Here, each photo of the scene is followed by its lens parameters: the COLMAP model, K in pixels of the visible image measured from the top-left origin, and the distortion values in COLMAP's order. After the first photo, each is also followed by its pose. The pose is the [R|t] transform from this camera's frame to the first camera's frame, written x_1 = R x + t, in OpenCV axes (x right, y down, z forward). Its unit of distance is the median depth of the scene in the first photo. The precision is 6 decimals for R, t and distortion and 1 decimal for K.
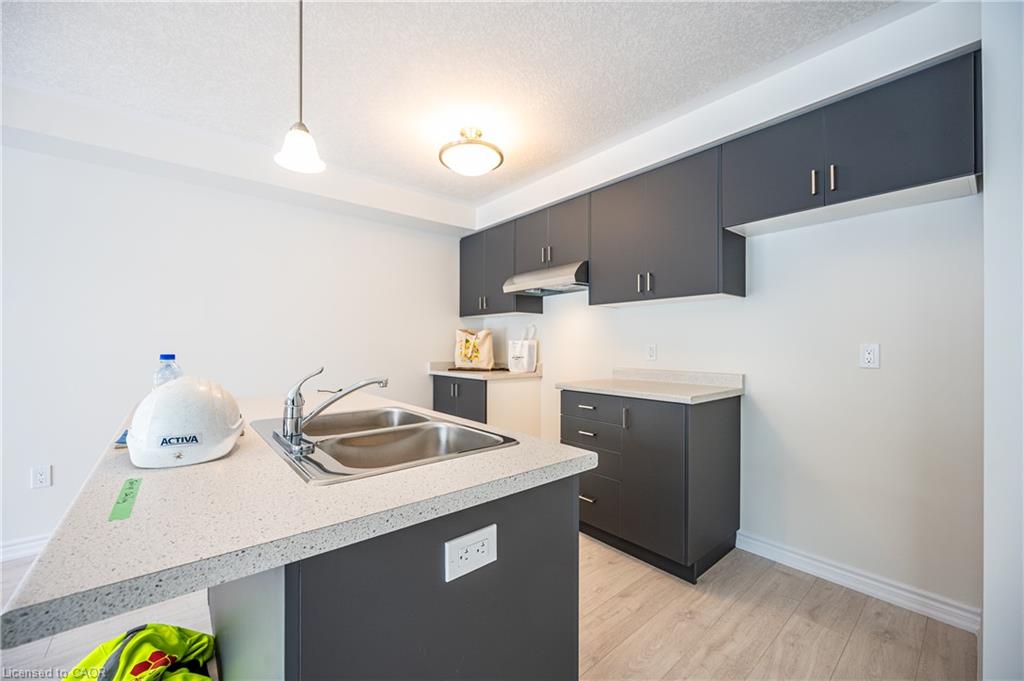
lens RADIAL K [[399.2, 0, 513.1], [0, 399.2, 343.4], [0, 0, 1]] dist [0.000335, -0.000143]
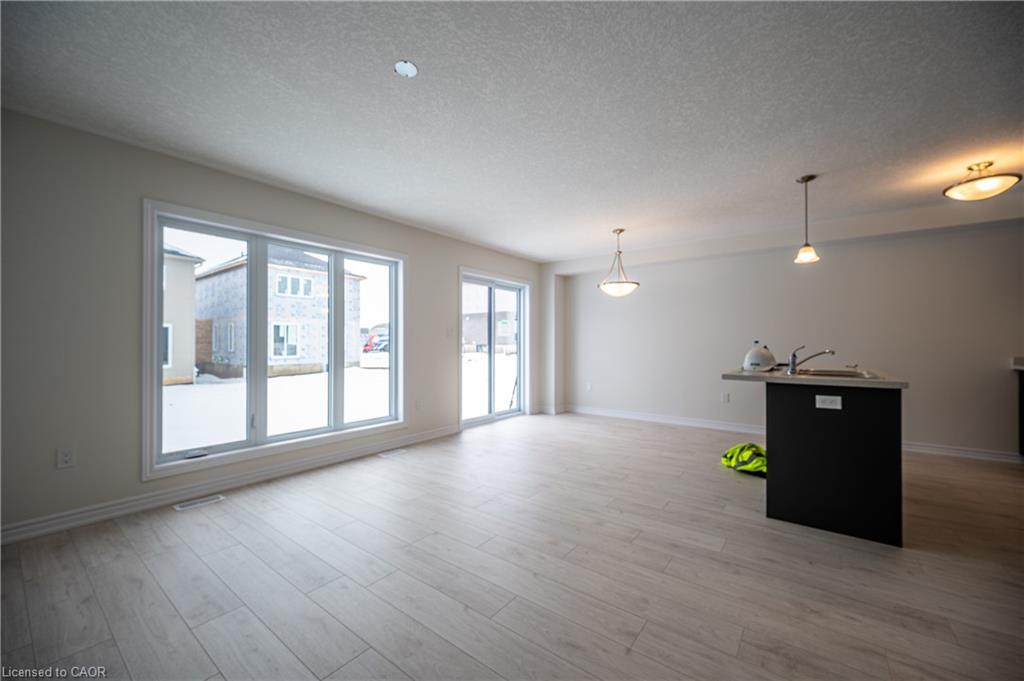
lens RADIAL K [[400.8, 0, 512.0], [0, 400.8, 340.5], [0, 0, 1]] dist [0.000595, -0.000017]
pose [[0.212765, -0.009220, -0.977060, 0.529385], [0.002161, 0.999957, -0.008966, 0.013468], [0.977101, -0.000203, 0.212775, -0.453188]]
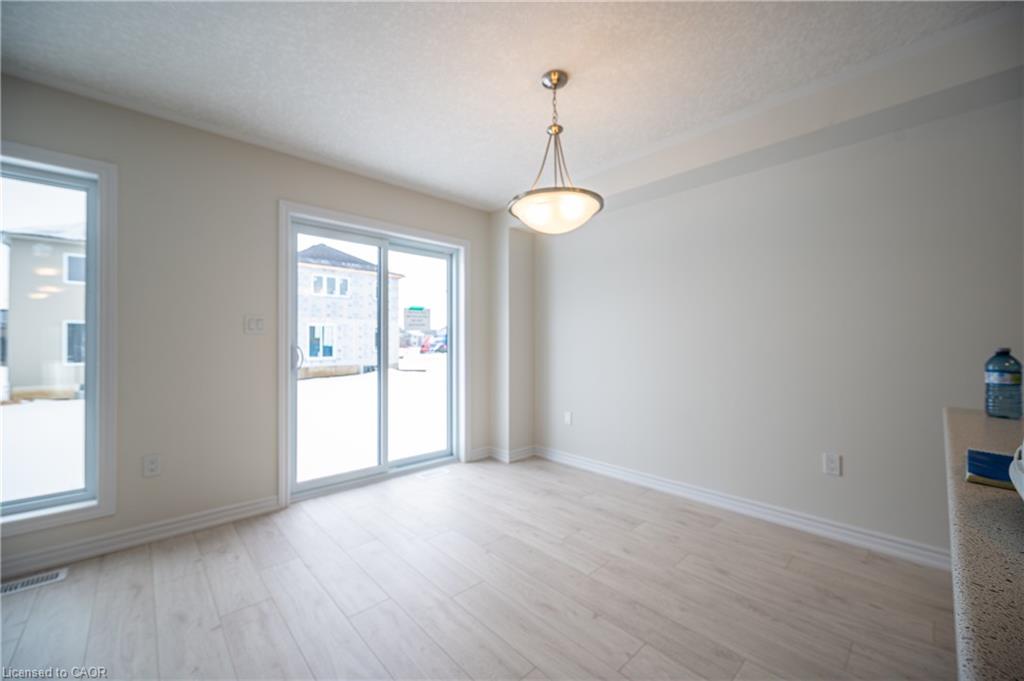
lens RADIAL K [[400.8, 0, 512.0], [0, 400.8, 340.5], [0, 0, 1]] dist [0.000595, -0.000017]
pose [[0.043664, -0.011350, -0.998982, -0.117141], [0.004483, 0.999928, -0.011165, 0.014912], [0.999036, -0.003991, 0.043712, 0.075541]]
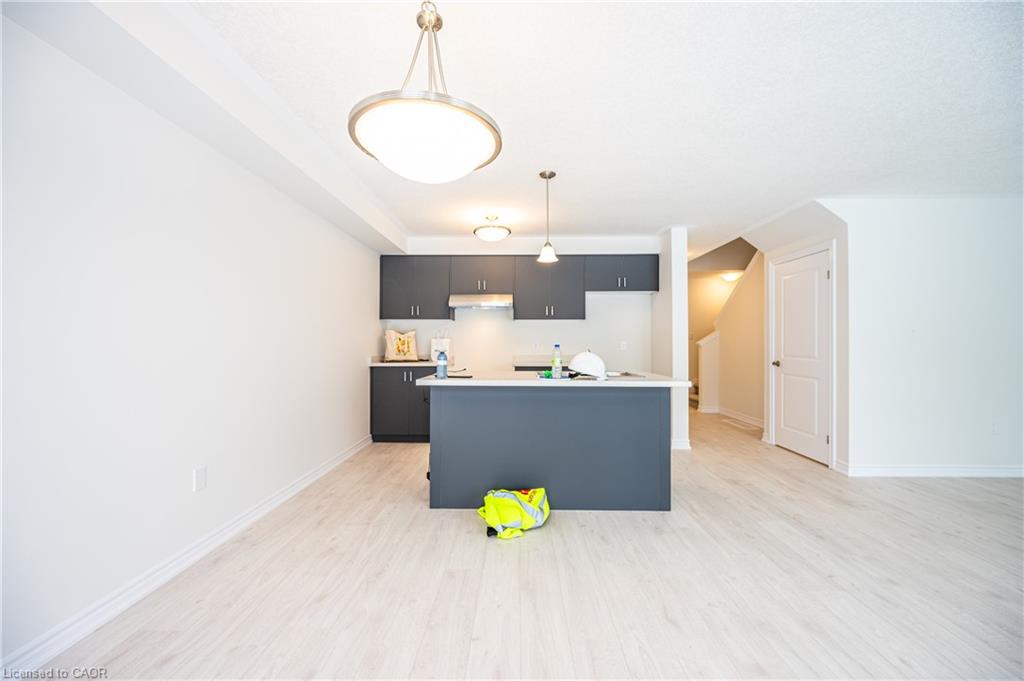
lens RADIAL K [[400.8, 0, 512.0], [0, 400.8, 340.5], [0, 0, 1]] dist [0.000595, -0.000017]
pose [[0.662231, 0.006597, 0.749270, -0.882640], [-0.004401, 0.999978, -0.004915, 0.003856], [-0.749287, -0.000042, 0.662246, -0.129142]]
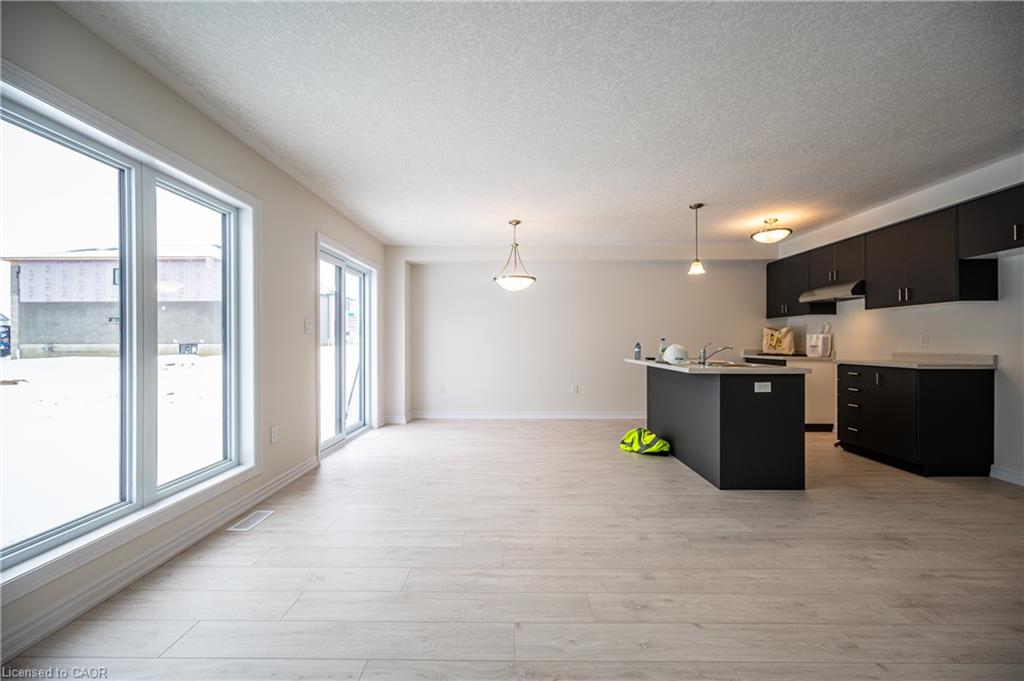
lens RADIAL K [[399.2, 0, 513.1], [0, 399.2, 343.4], [0, 0, 1]] dist [0.000335, -0.000143]
pose [[0.755187, -0.000622, -0.655509, 0.134362], [0.004794, 0.999978, 0.004574, 0.013467], [0.655492, -0.006597, 0.755174, -0.770842]]
